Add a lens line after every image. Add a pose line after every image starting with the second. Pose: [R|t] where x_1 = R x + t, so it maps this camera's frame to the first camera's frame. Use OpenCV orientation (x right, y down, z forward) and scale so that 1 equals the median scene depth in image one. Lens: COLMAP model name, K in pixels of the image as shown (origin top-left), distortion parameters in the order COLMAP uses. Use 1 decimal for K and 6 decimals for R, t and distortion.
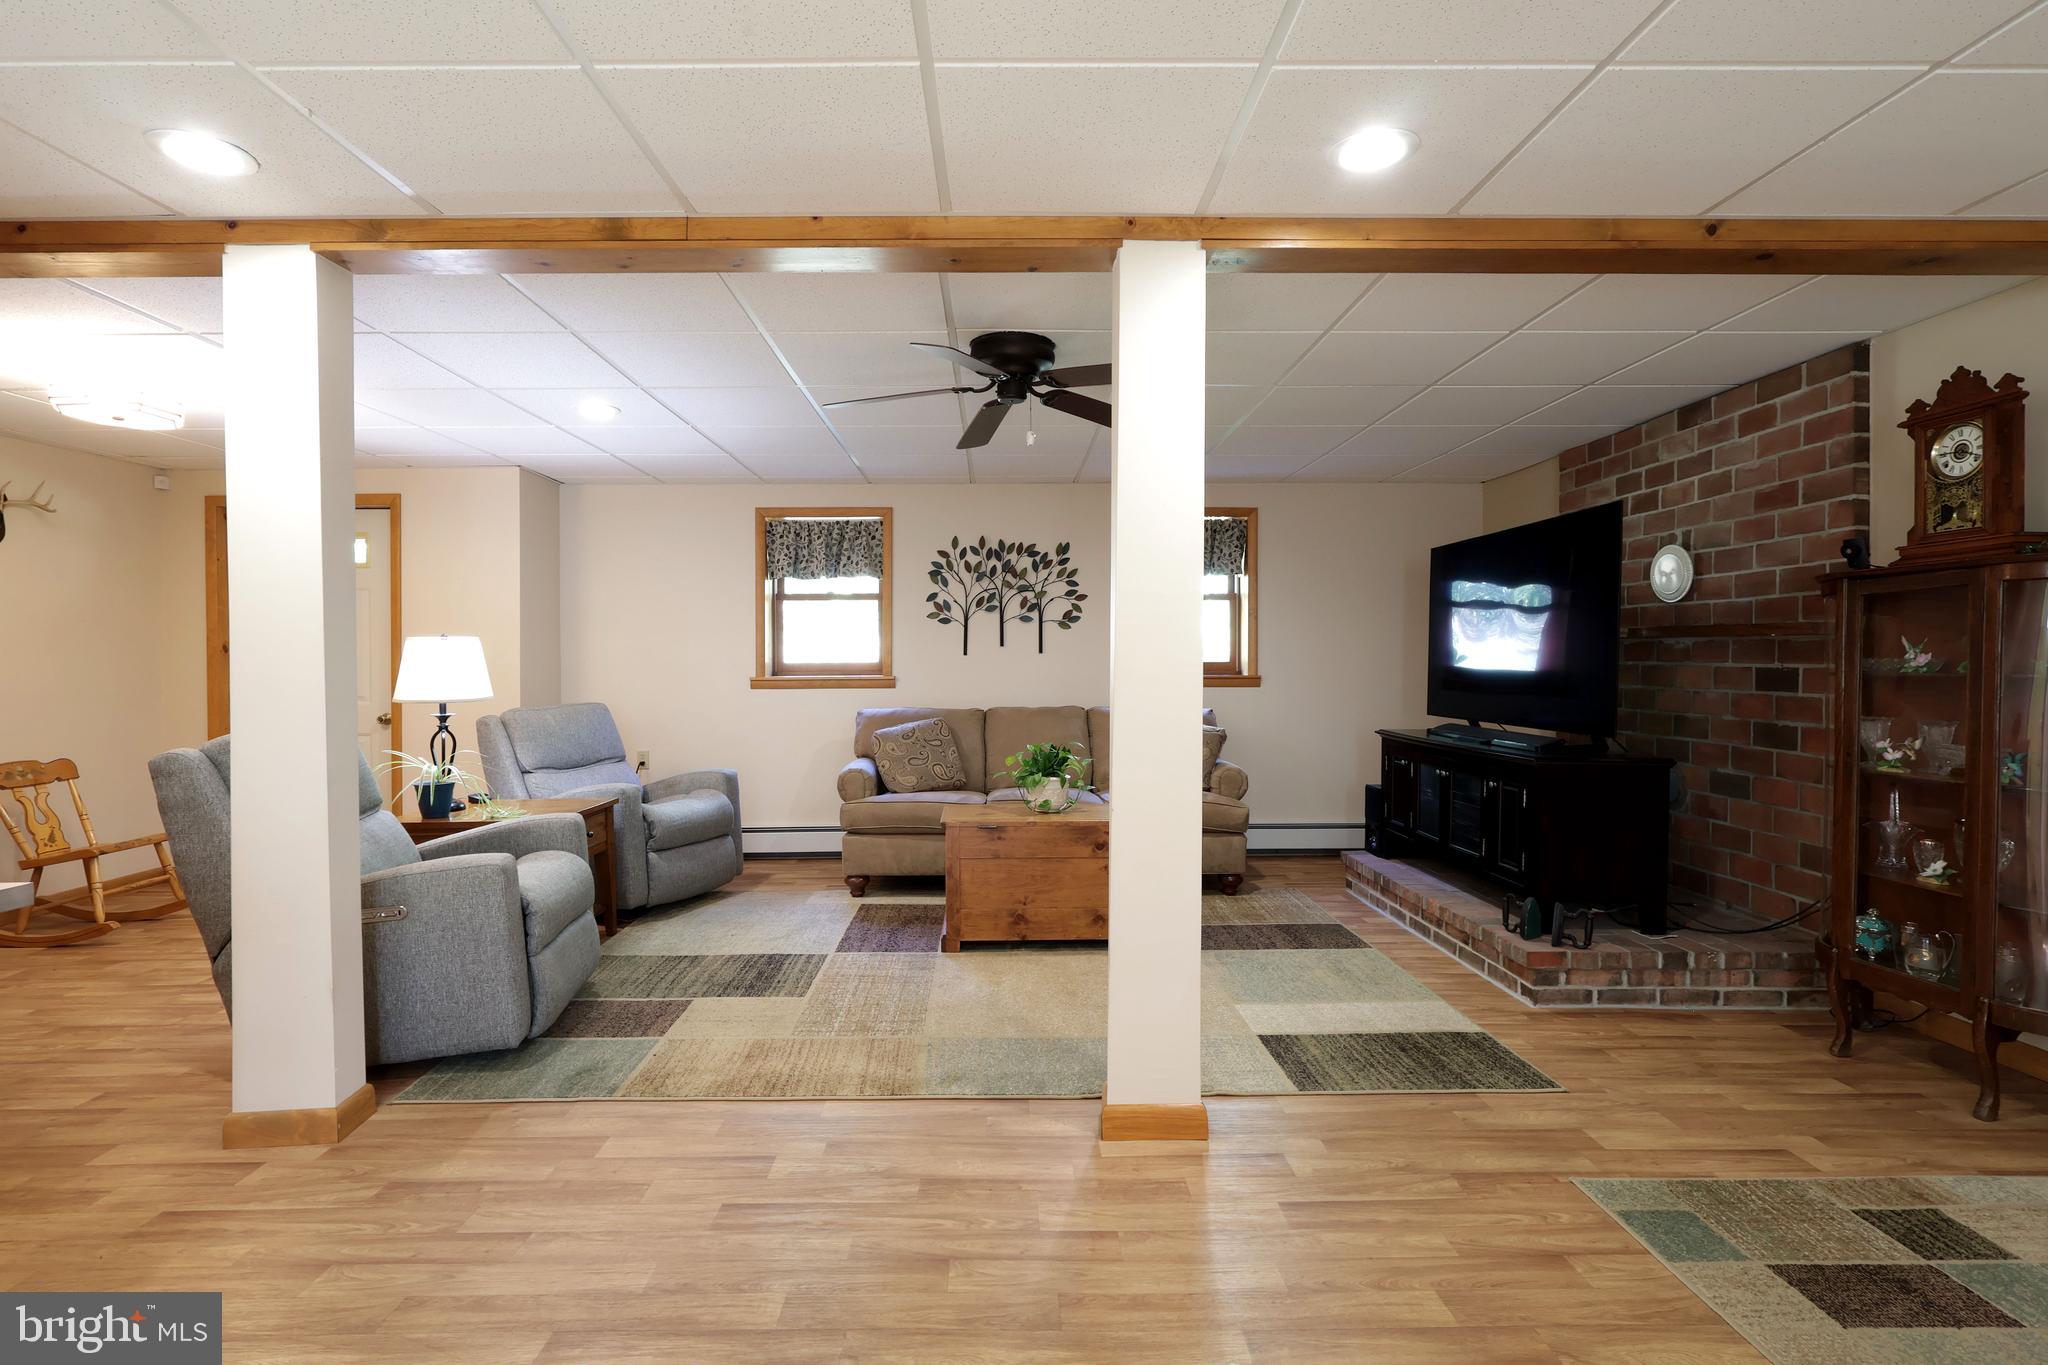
lens RADIAL K [[961.8, 0, 1001.8], [0, 961.8, 652.9], [0, 0, 1]] dist [-0.003748, 0.004020]
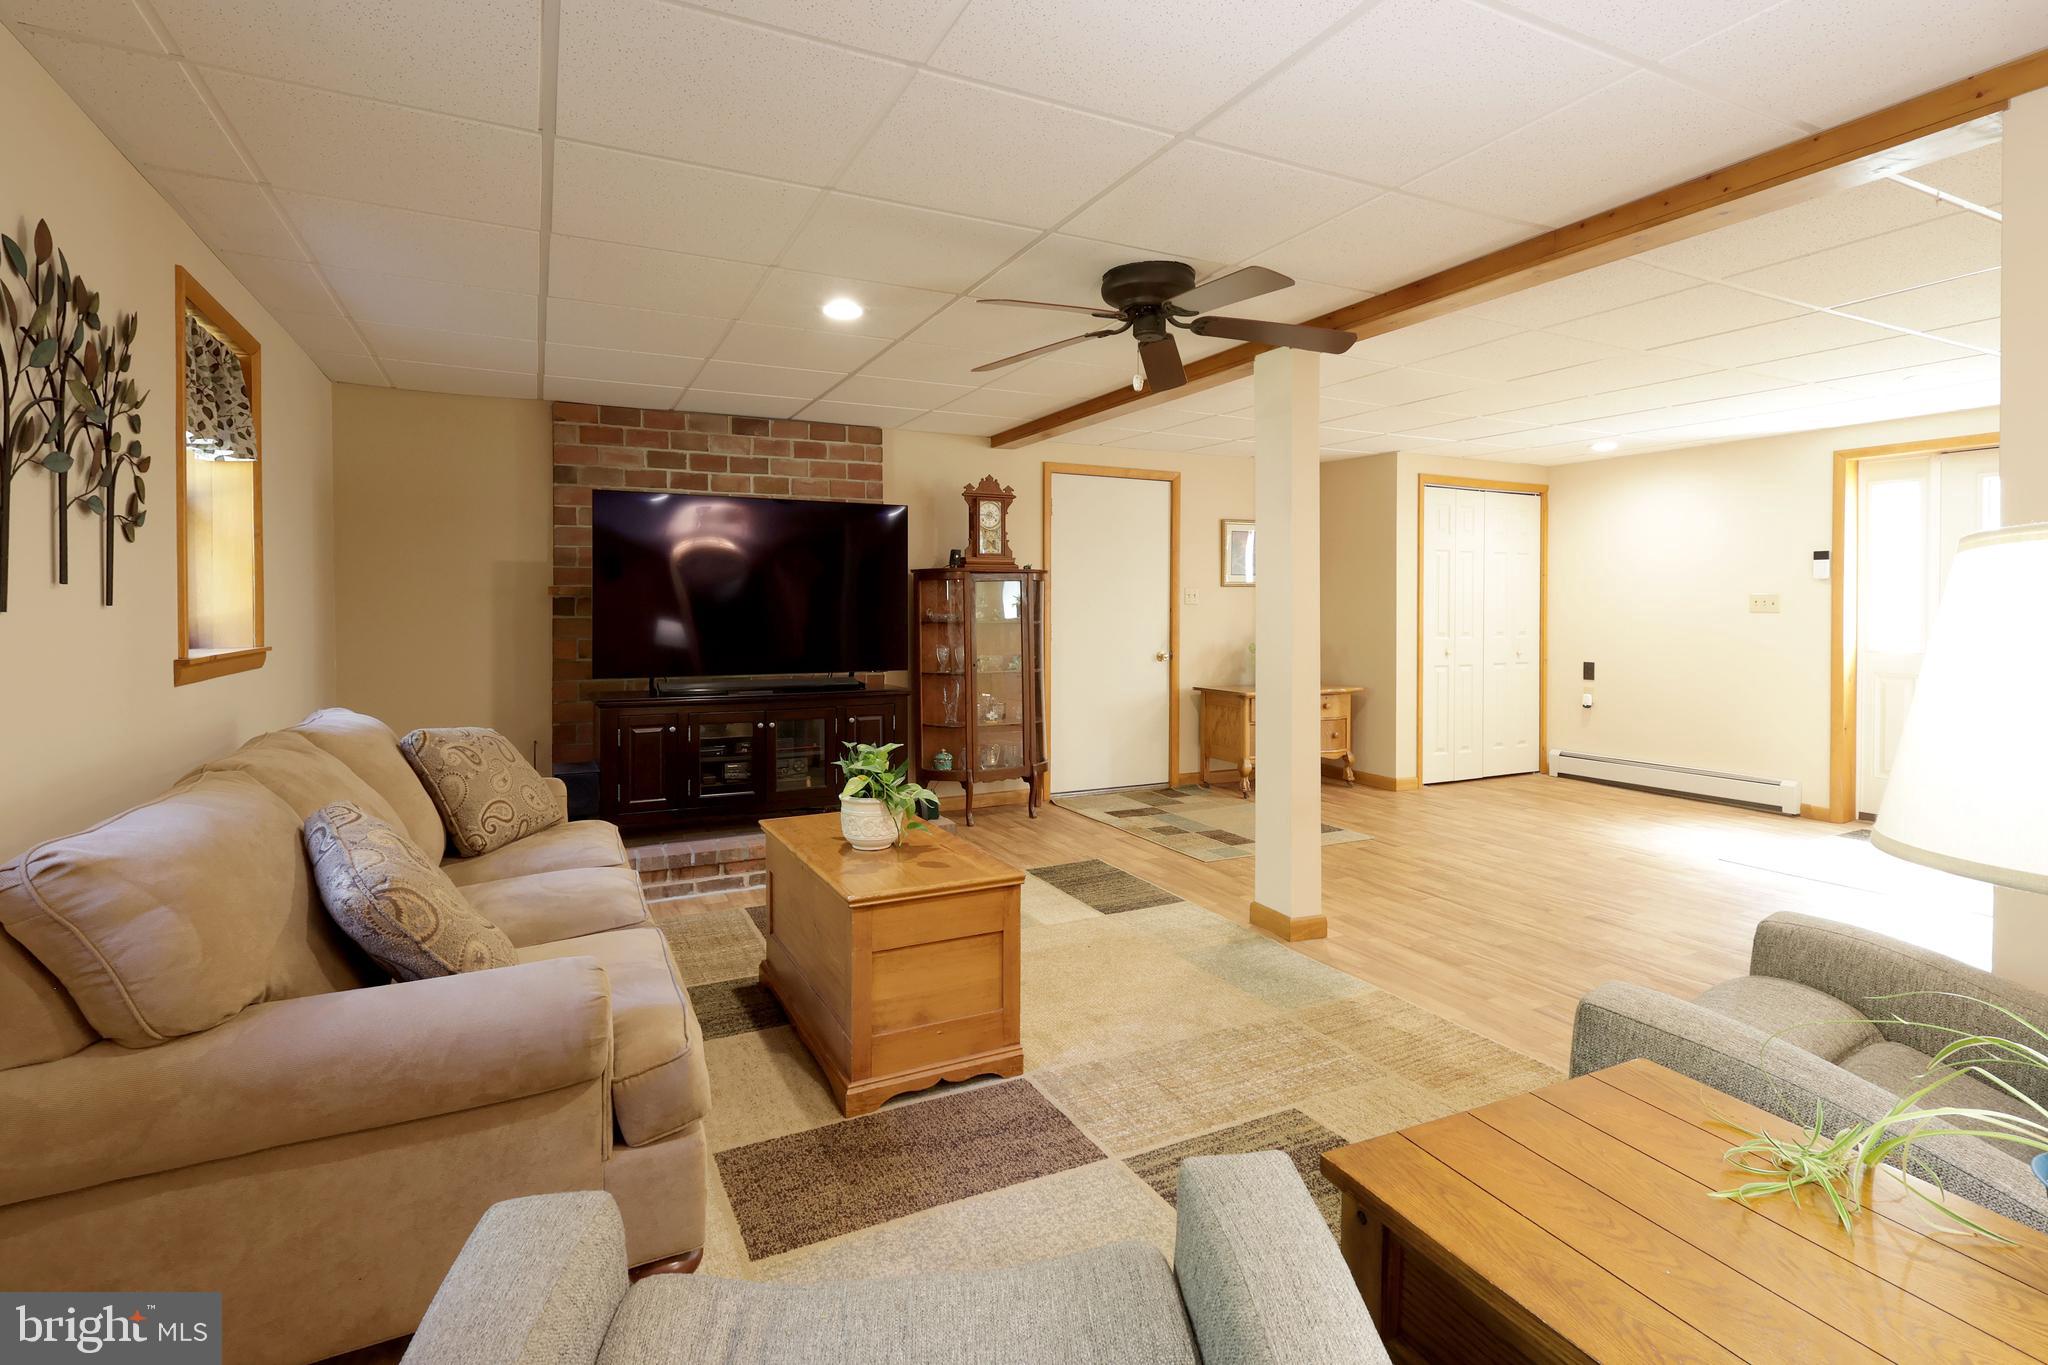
lens RADIAL K [[961.8, 0, 1033.5], [0, 961.8, 614.2], [0, 0, 1]] dist [-0.003748, 0.004020]
pose [[-0.438782, -0.006315, 0.898572, -0.551642], [-0.008177, 0.999962, 0.003034, -0.000857], [-0.898557, -0.006016, -0.438817, 1.092011]]
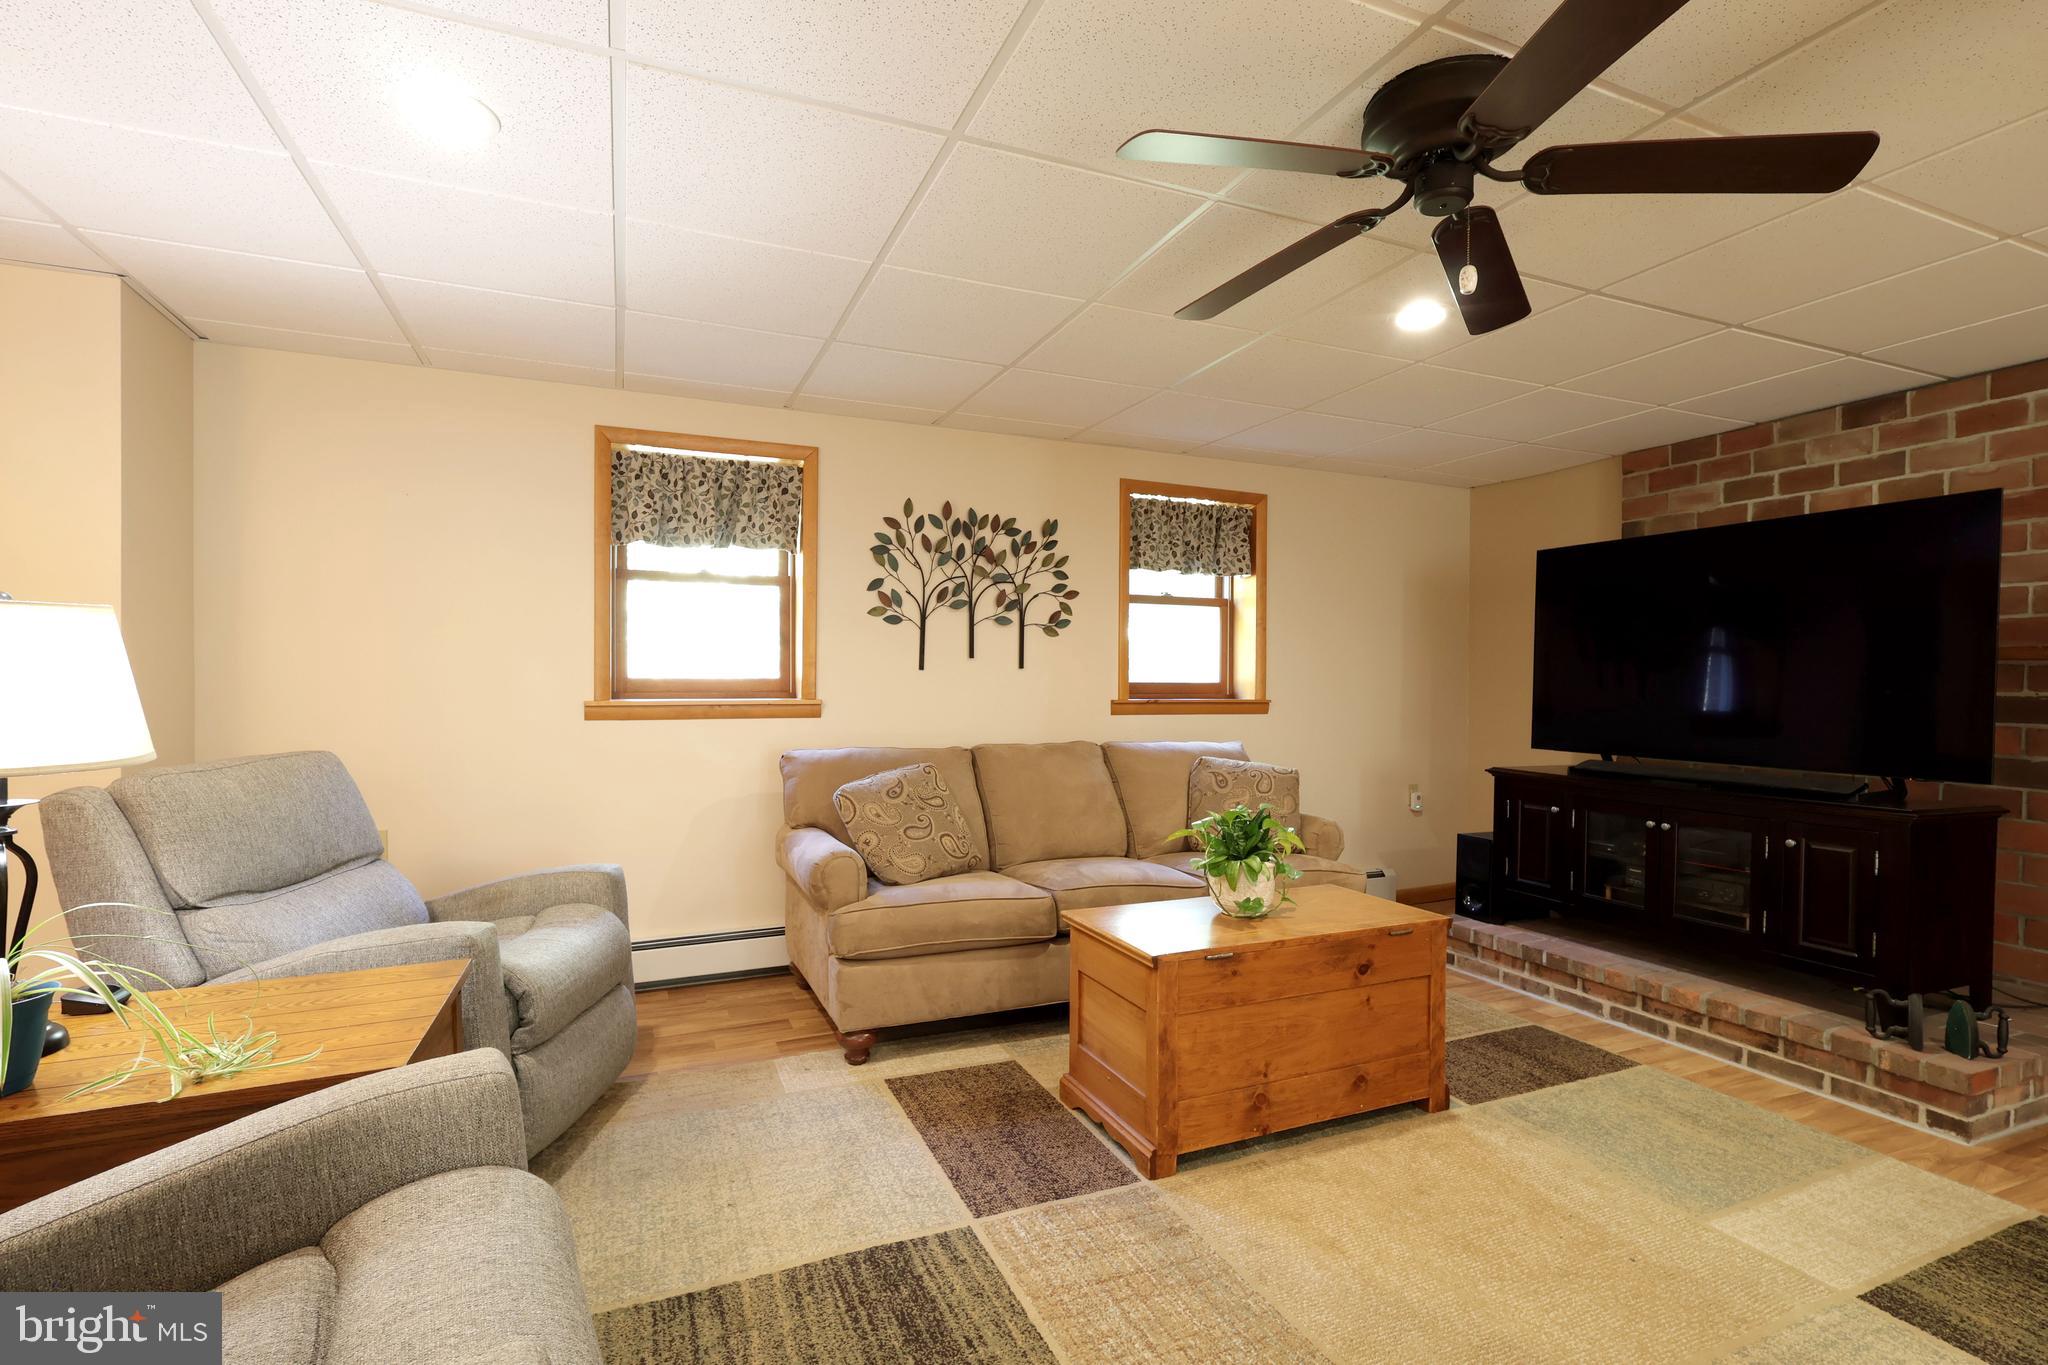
lens RADIAL K [[961.8, 0, 1033.5], [0, 961.8, 678.1], [0, 0, 1]] dist [-0.003748, 0.004020]
pose [[0.922804, 0.011175, 0.385109, -0.301791], [-0.013505, 0.999903, 0.003347, 0.006310], [-0.385034, -0.008290, 0.922865, 0.421878]]
